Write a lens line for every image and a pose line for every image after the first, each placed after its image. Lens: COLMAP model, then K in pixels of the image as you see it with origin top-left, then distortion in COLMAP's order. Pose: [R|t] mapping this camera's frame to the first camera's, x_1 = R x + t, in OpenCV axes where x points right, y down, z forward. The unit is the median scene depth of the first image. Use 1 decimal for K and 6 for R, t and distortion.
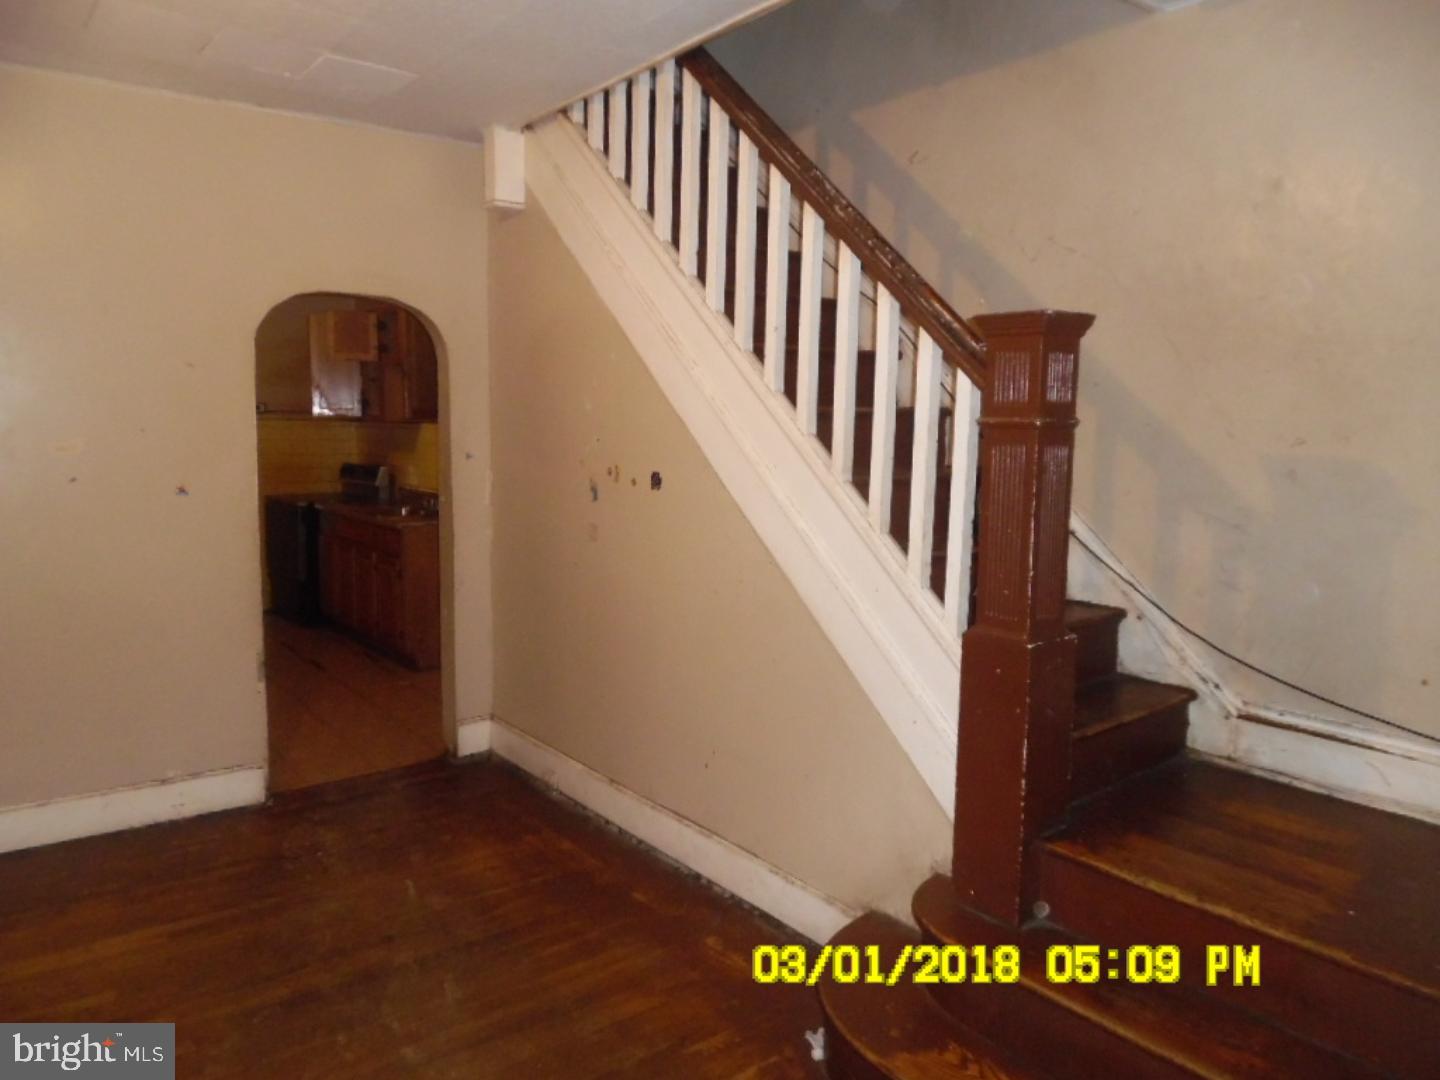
lens RADIAL K [[1007.9, 0, 717.8], [0, 1007.9, 534.3], [0, 0, 1]] dist [-0.011094, -0.000913]
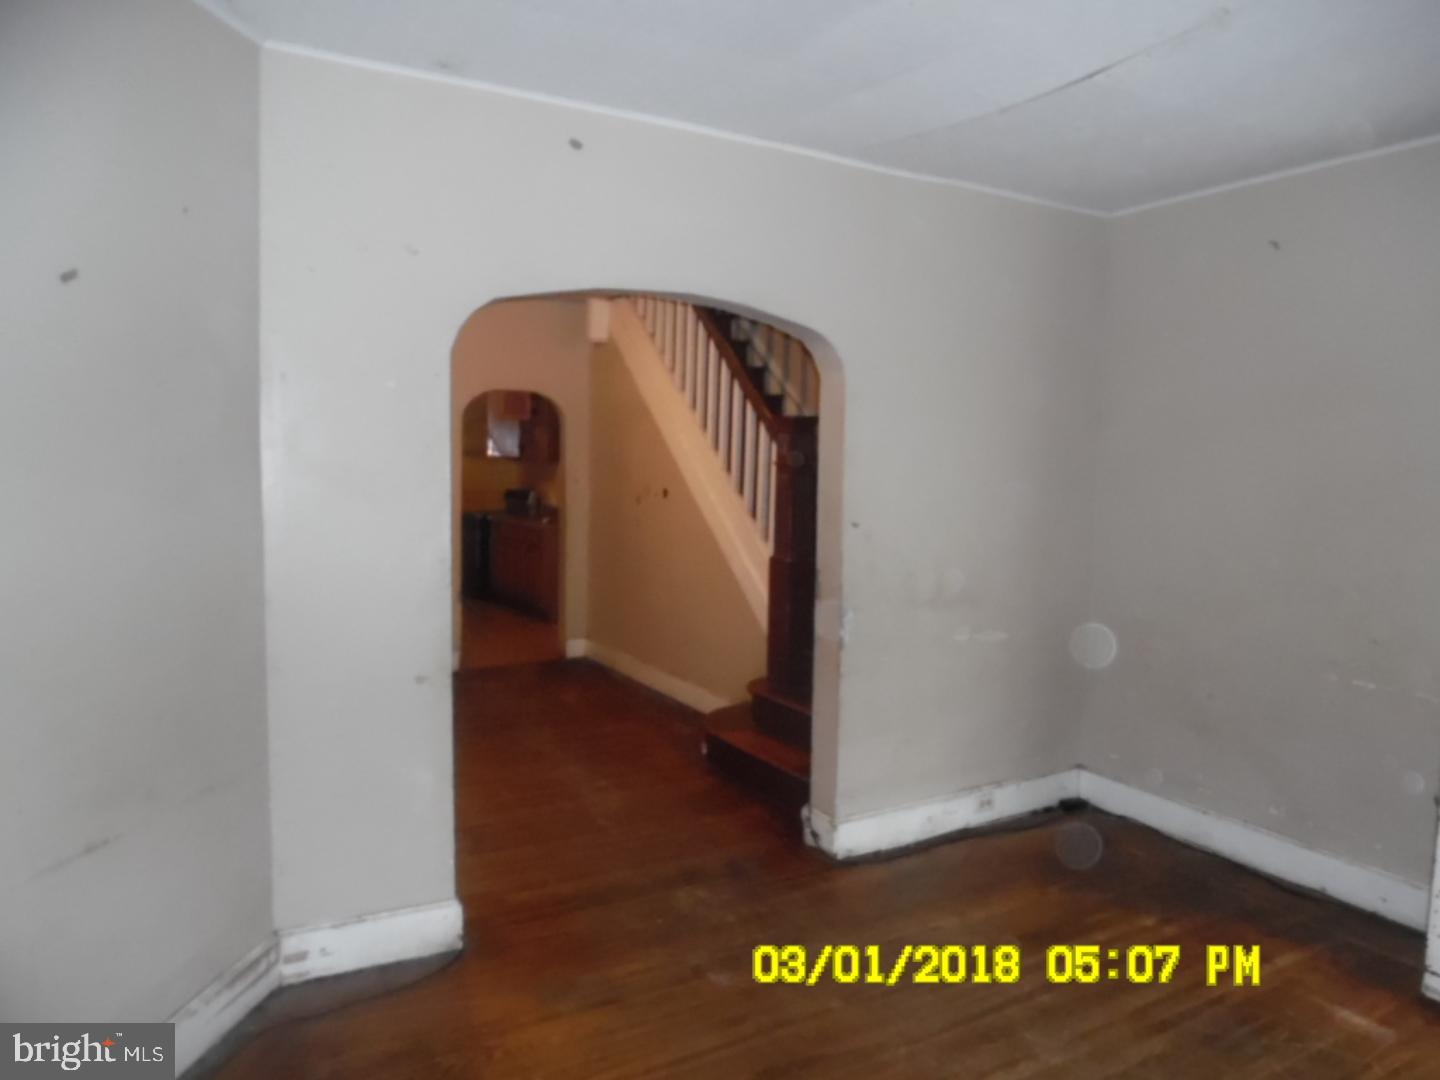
lens RADIAL K [[1007.9, 0, 730.9], [0, 1007.9, 539.9], [0, 0, 1]] dist [-0.011094, -0.000913]
pose [[0.990345, 0.019470, -0.137248, 0.291438], [-0.024125, 0.999186, -0.032337, 0.083646], [0.136507, 0.035336, 0.990009, -0.768787]]
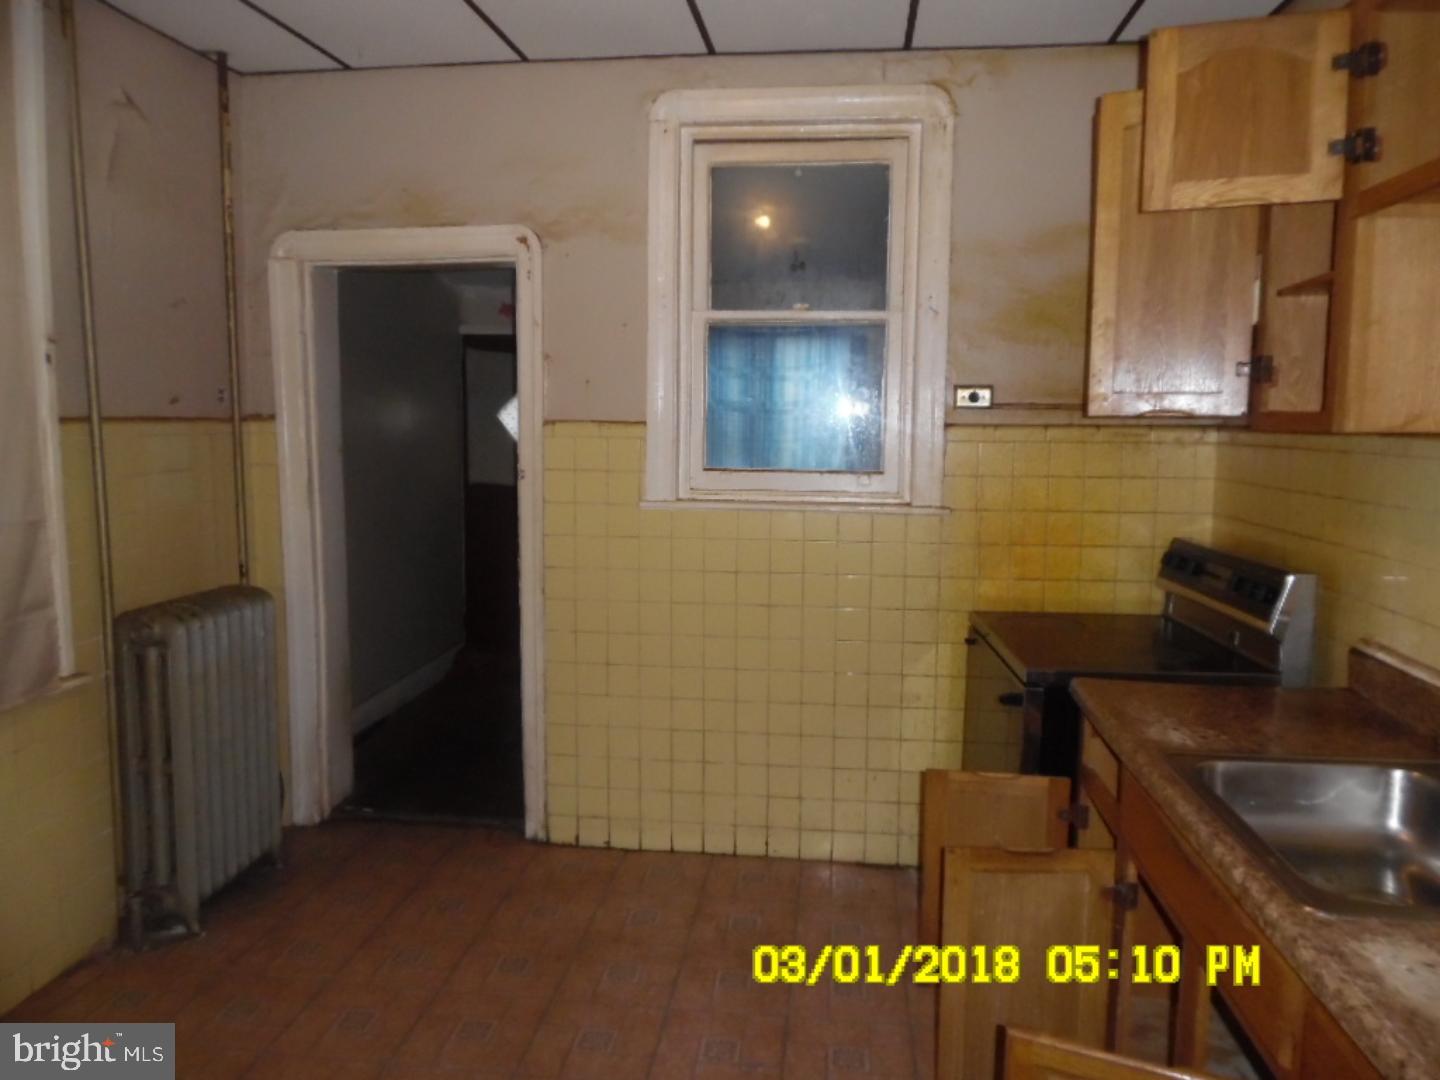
lens RADIAL K [[1007.9, 0, 718.1], [0, 1007.9, 538.8], [0, 0, 1]] dist [-0.011094, -0.000913]
pose [[0.706430, 0.075747, -0.703718, -0.478532], [-0.076391, 0.996609, 0.030588, -0.147497], [0.703648, 0.032150, 0.709821, 1.289122]]
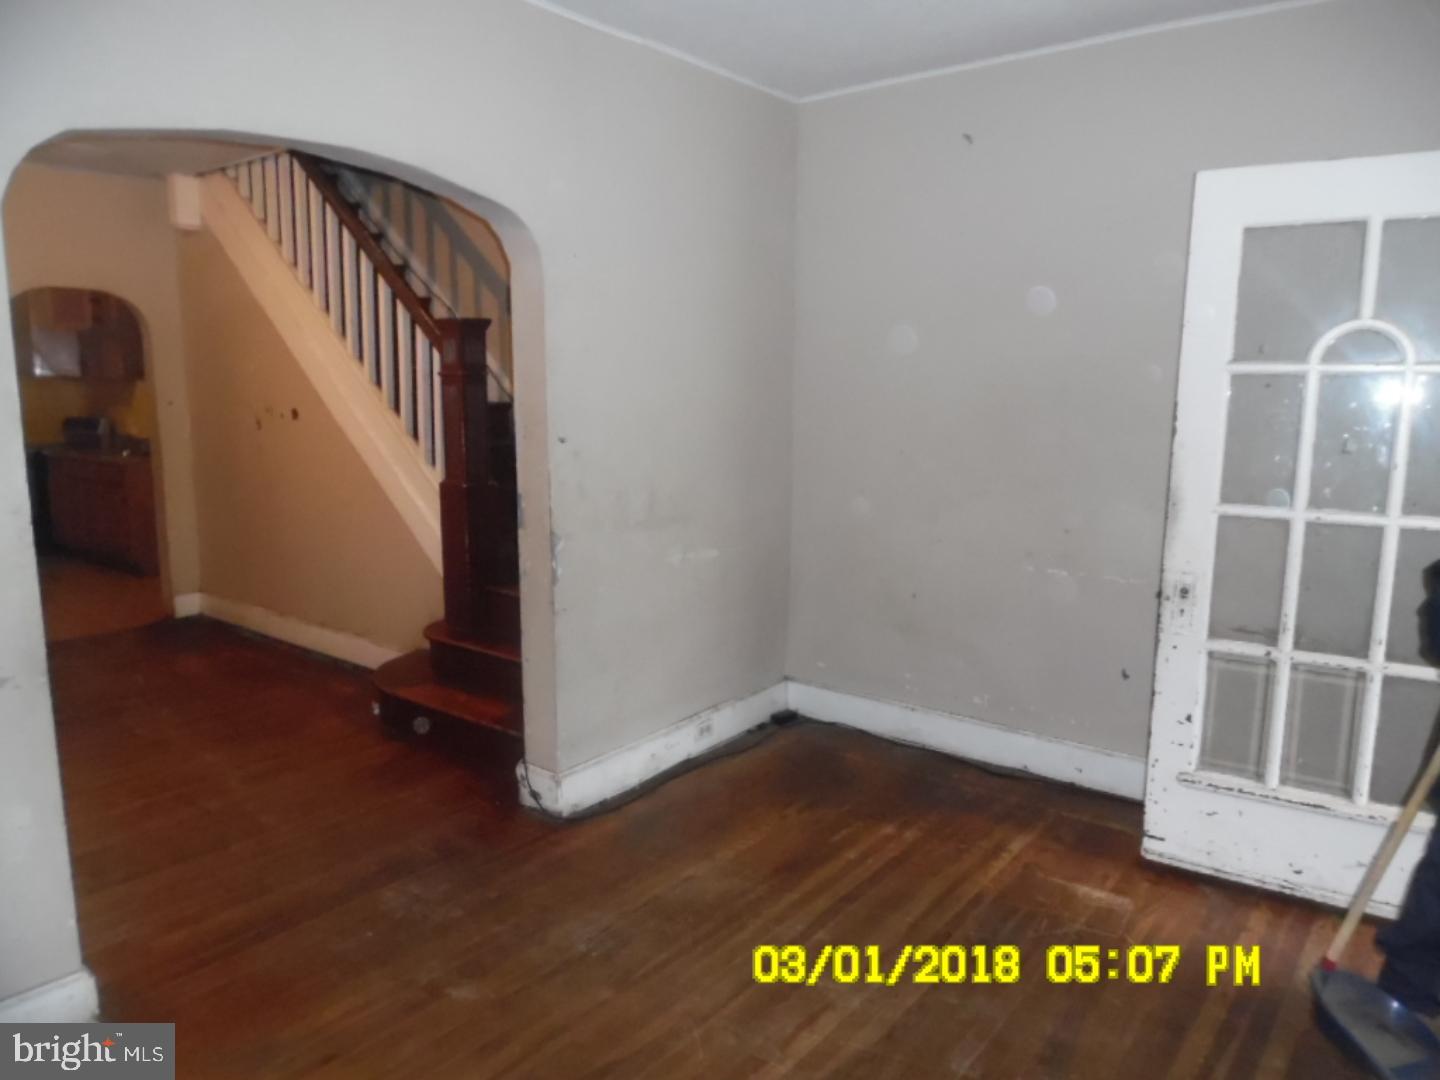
lens RADIAL K [[1007.9, 0, 726.8], [0, 1007.9, 534.9], [0, 0, 1]] dist [-0.011094, -0.000913]
pose [[0.972594, -0.045528, 0.228007, 0.208306], [0.035764, 0.998265, 0.046776, 0.079110], [-0.229741, -0.037340, 0.972535, -0.634469]]
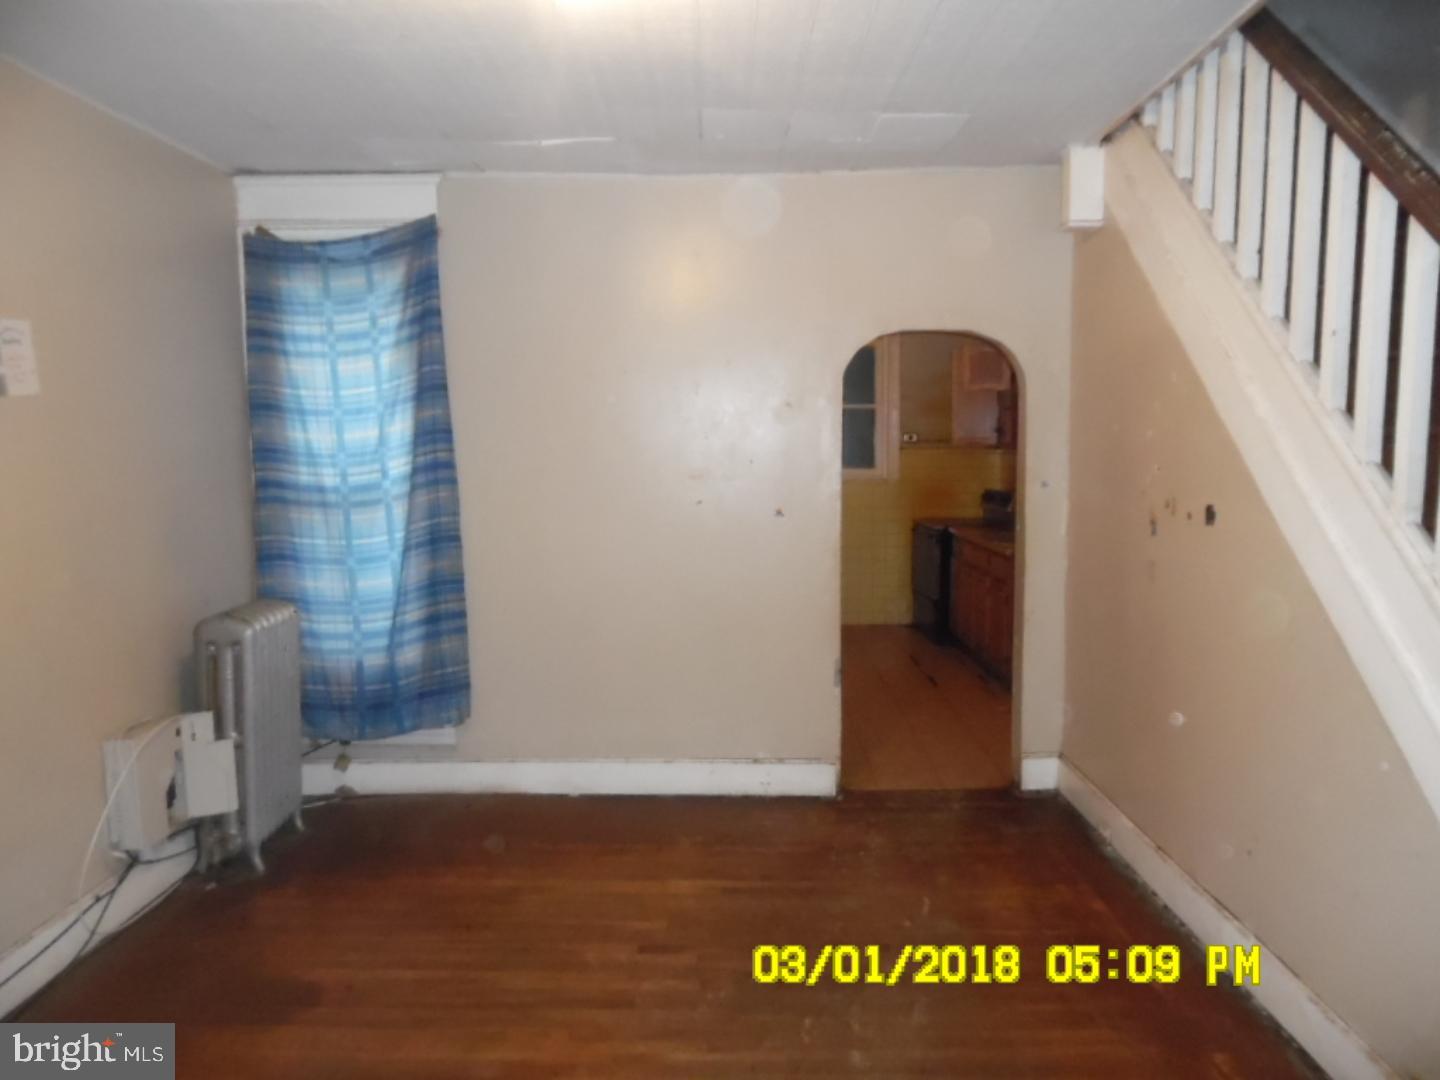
lens RADIAL K [[1007.9, 0, 724.7], [0, 1007.9, 535.8], [0, 0, 1]] dist [-0.011094, -0.000913]
pose [[0.781999, 0.037598, -0.622145, 0.139014], [-0.051820, 0.998645, -0.004784, -0.008256], [0.621122, 0.035981, 0.782887, 0.048931]]
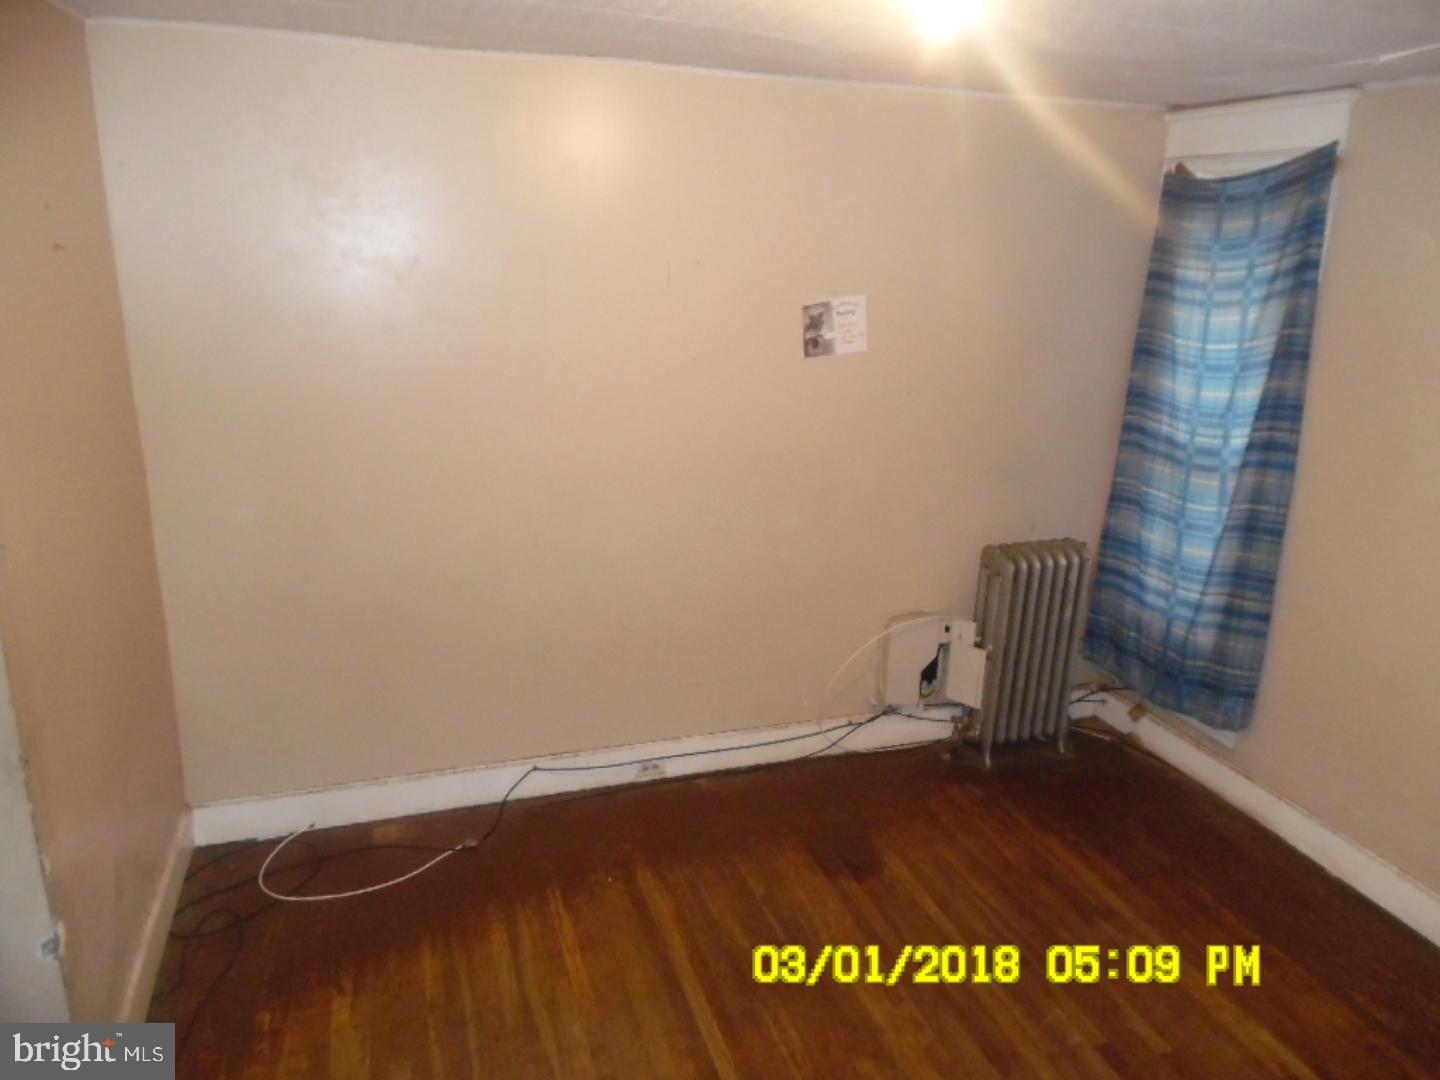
lens RADIAL K [[1007.9, 0, 711.8], [0, 1007.9, 531.2], [0, 0, 1]] dist [-0.011094, -0.000913]
pose [[-0.331010, 0.240139, -0.912560, 0.264881], [-0.143017, 0.943138, 0.300062, -0.210565], [0.932726, 0.229835, -0.277844, 0.512815]]
